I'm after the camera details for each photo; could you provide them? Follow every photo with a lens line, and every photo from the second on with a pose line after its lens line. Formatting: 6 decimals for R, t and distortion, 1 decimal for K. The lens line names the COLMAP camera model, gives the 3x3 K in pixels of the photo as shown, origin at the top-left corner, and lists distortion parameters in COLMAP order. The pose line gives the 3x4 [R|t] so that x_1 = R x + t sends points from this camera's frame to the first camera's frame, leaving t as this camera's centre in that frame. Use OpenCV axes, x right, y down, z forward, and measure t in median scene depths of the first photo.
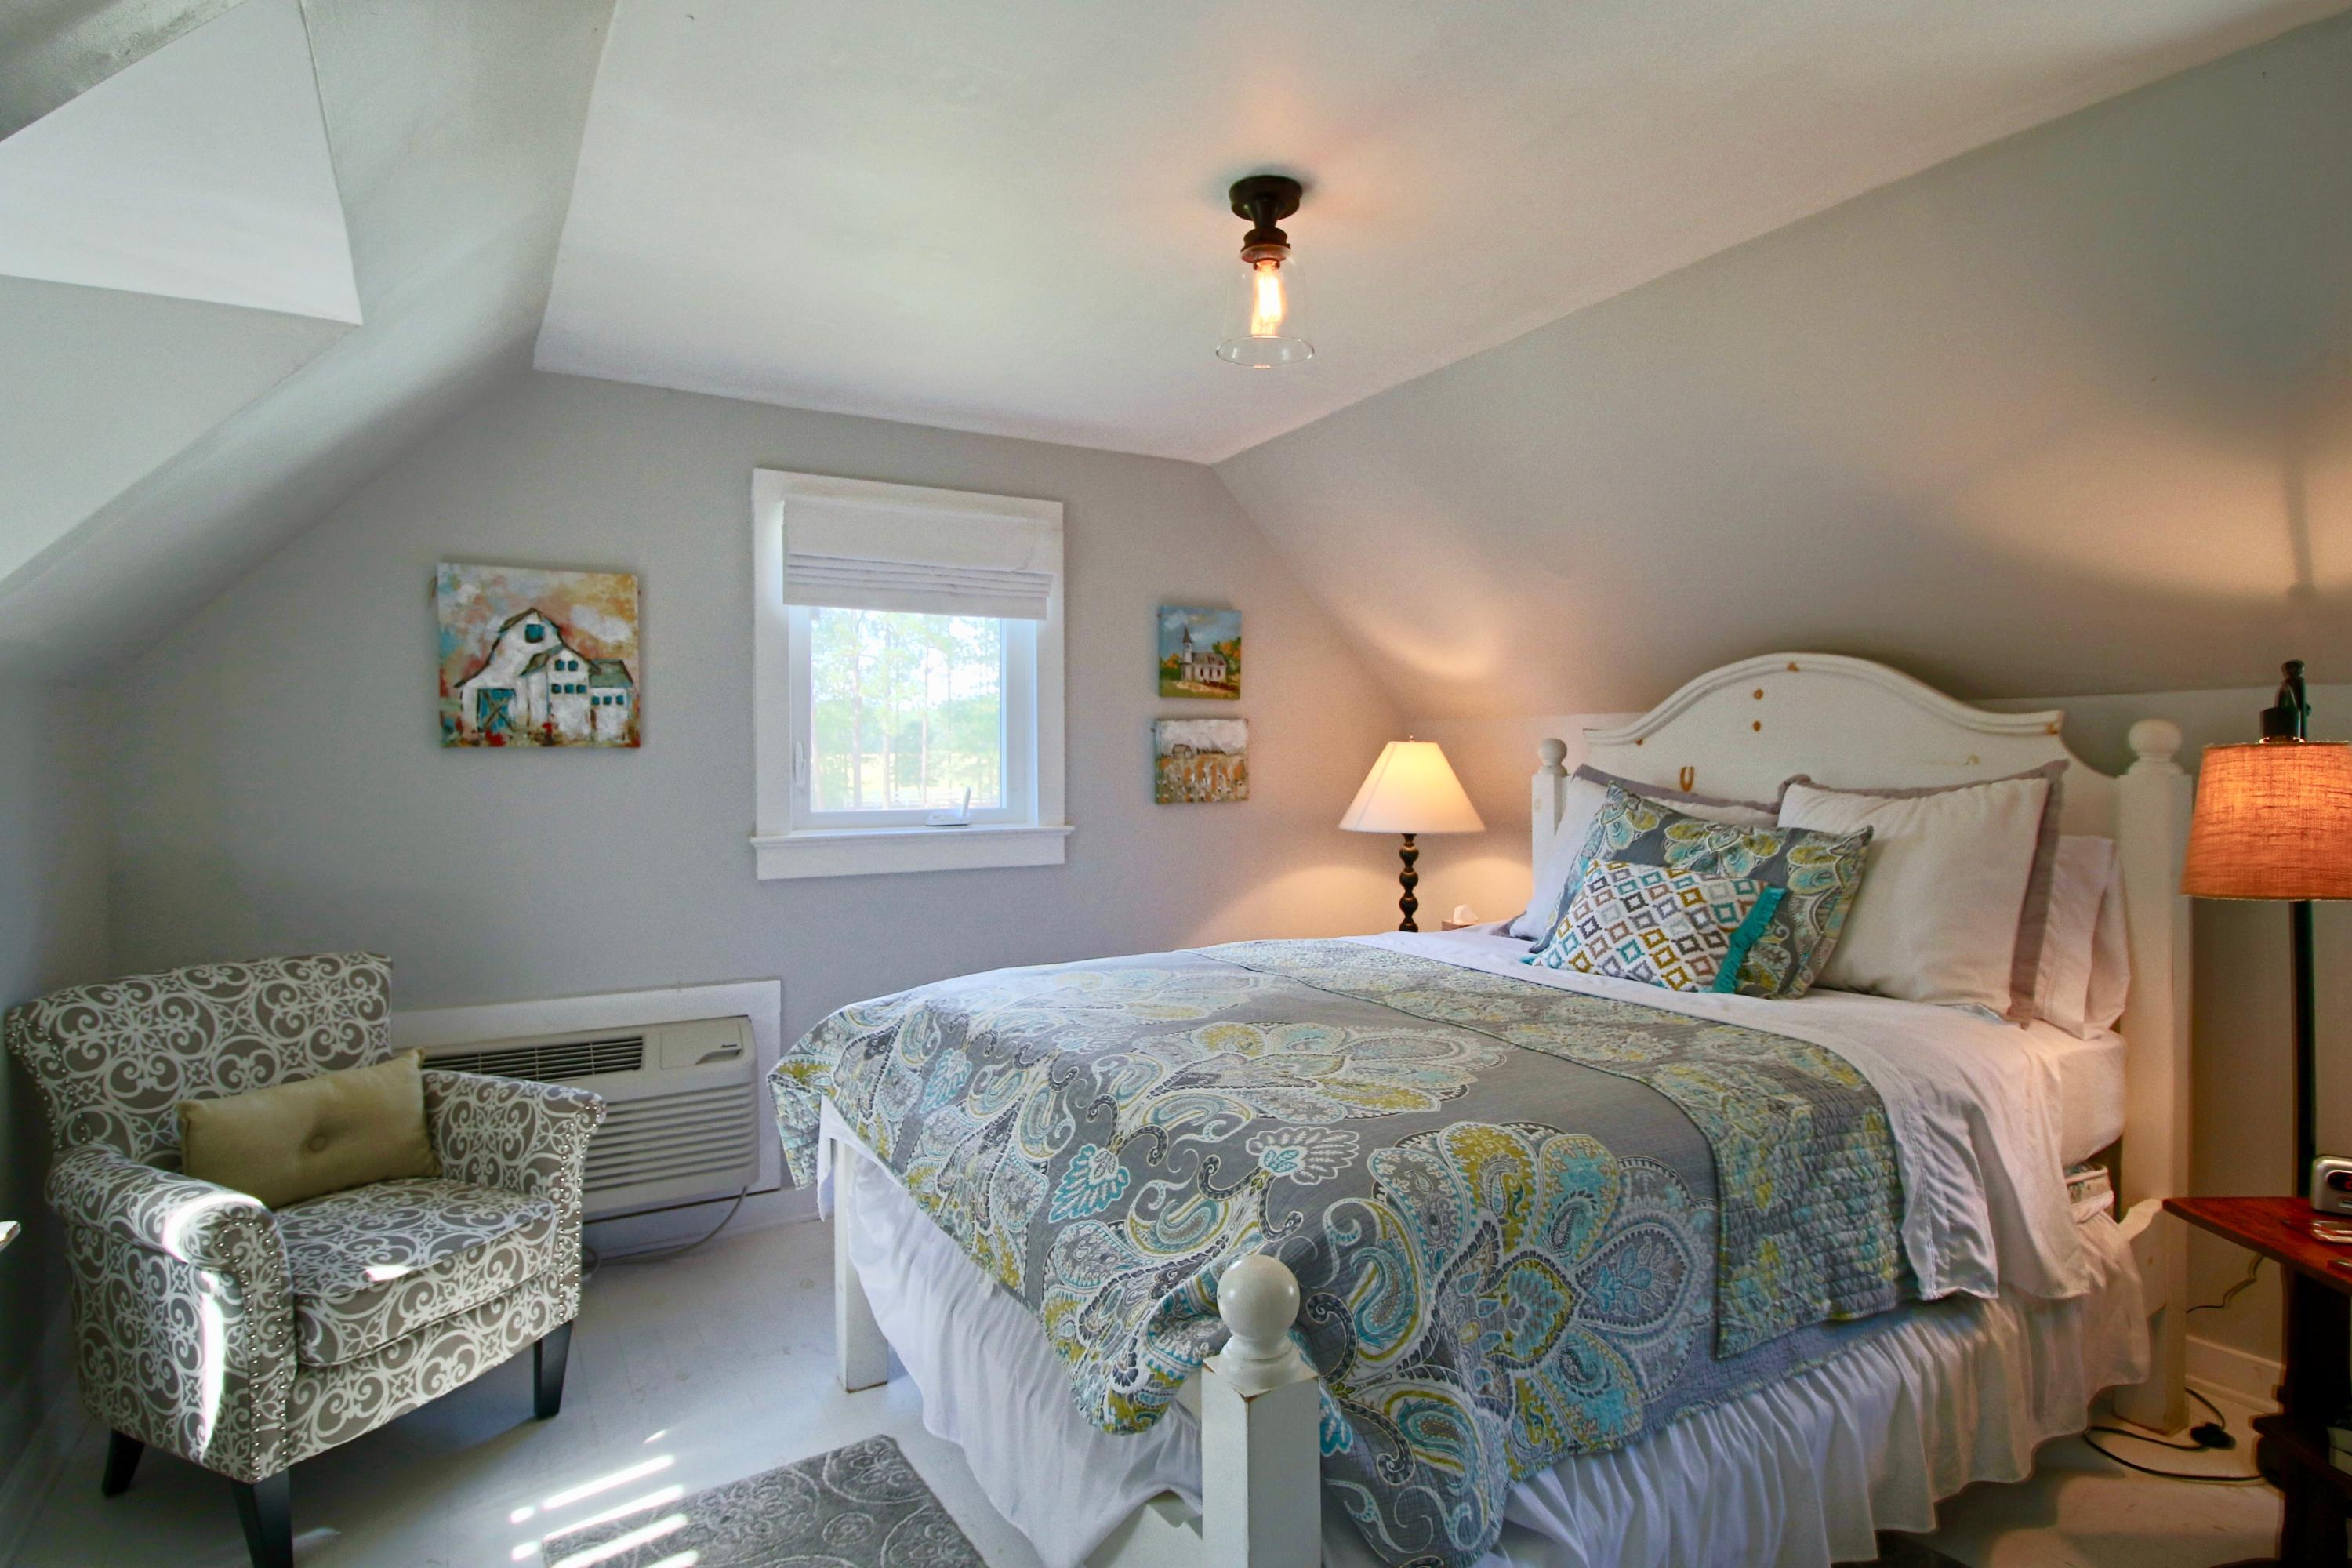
lens RADIAL K [[1202.6, 0, 1183.4], [0, 1202.6, 781.6], [0, 0, 1]] dist [-0.004528, -0.008477]
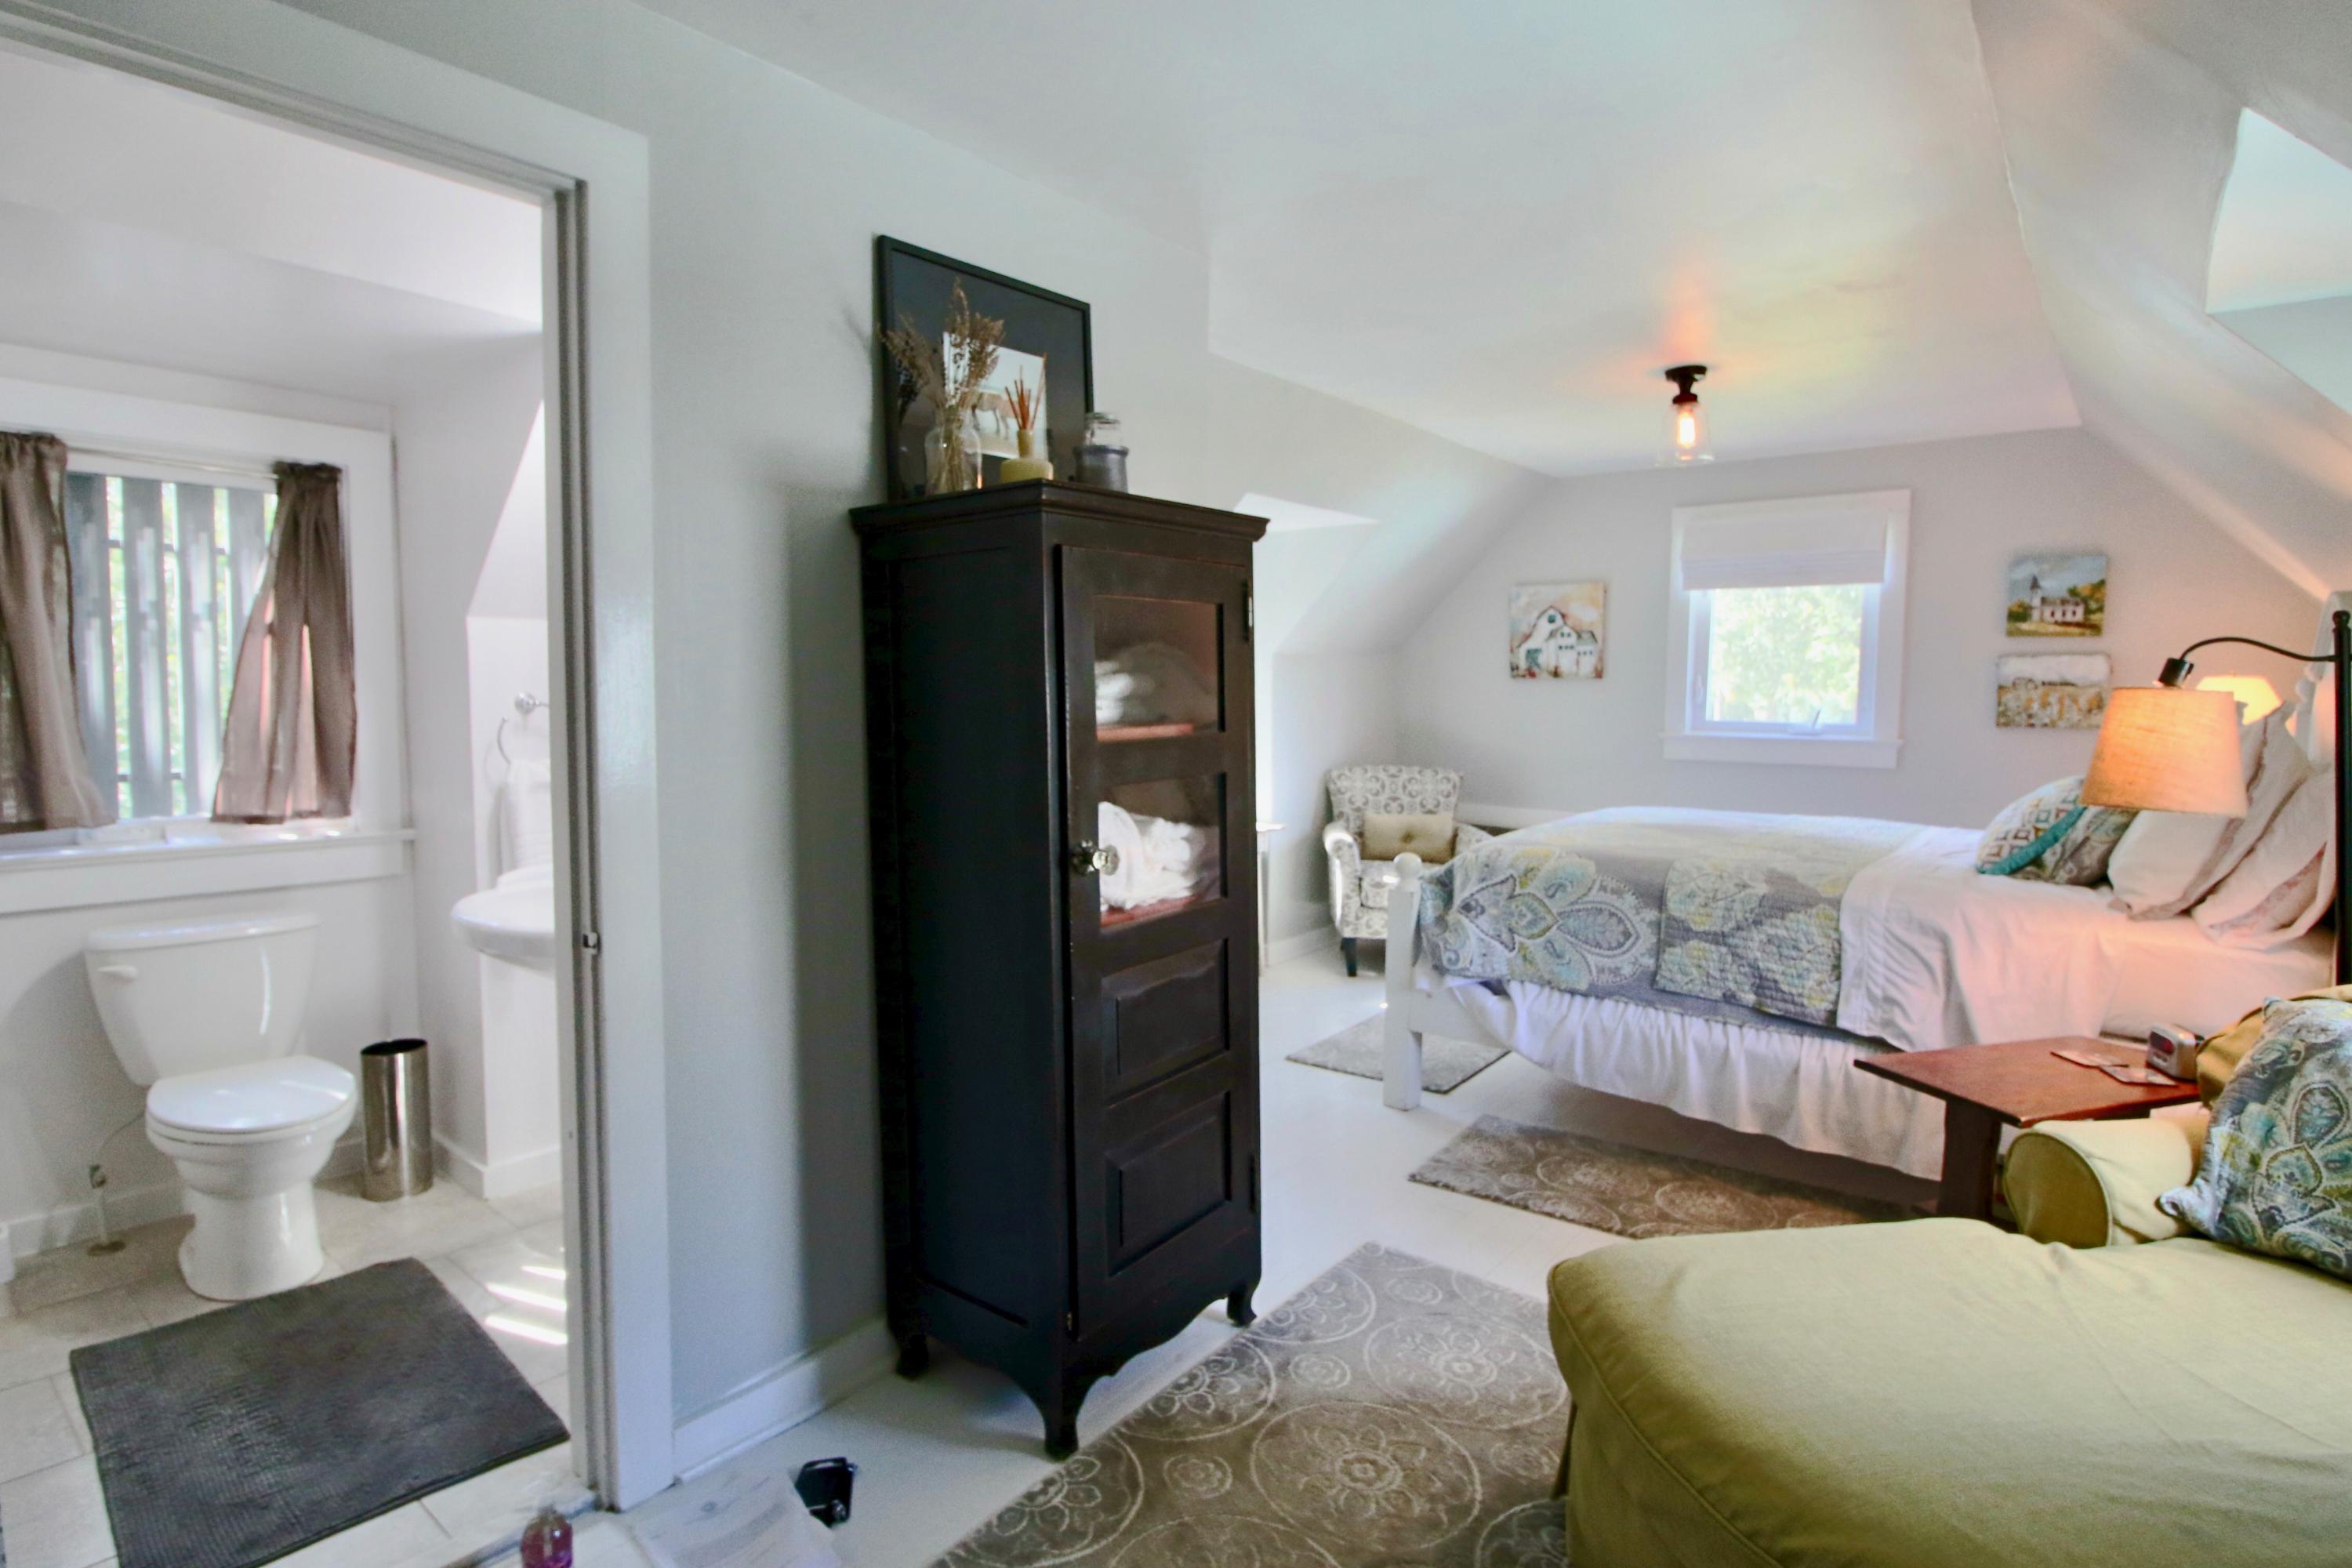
lens RADIAL K [[1202.6, 0, 1163.9], [0, 1202.6, 789.1], [0, 0, 1]] dist [-0.004528, -0.008477]
pose [[0.345907, 0.090584, -0.933886, 1.040030], [-0.023536, 0.995853, 0.087877, -0.006461], [0.937974, -0.008417, 0.346604, -0.246089]]
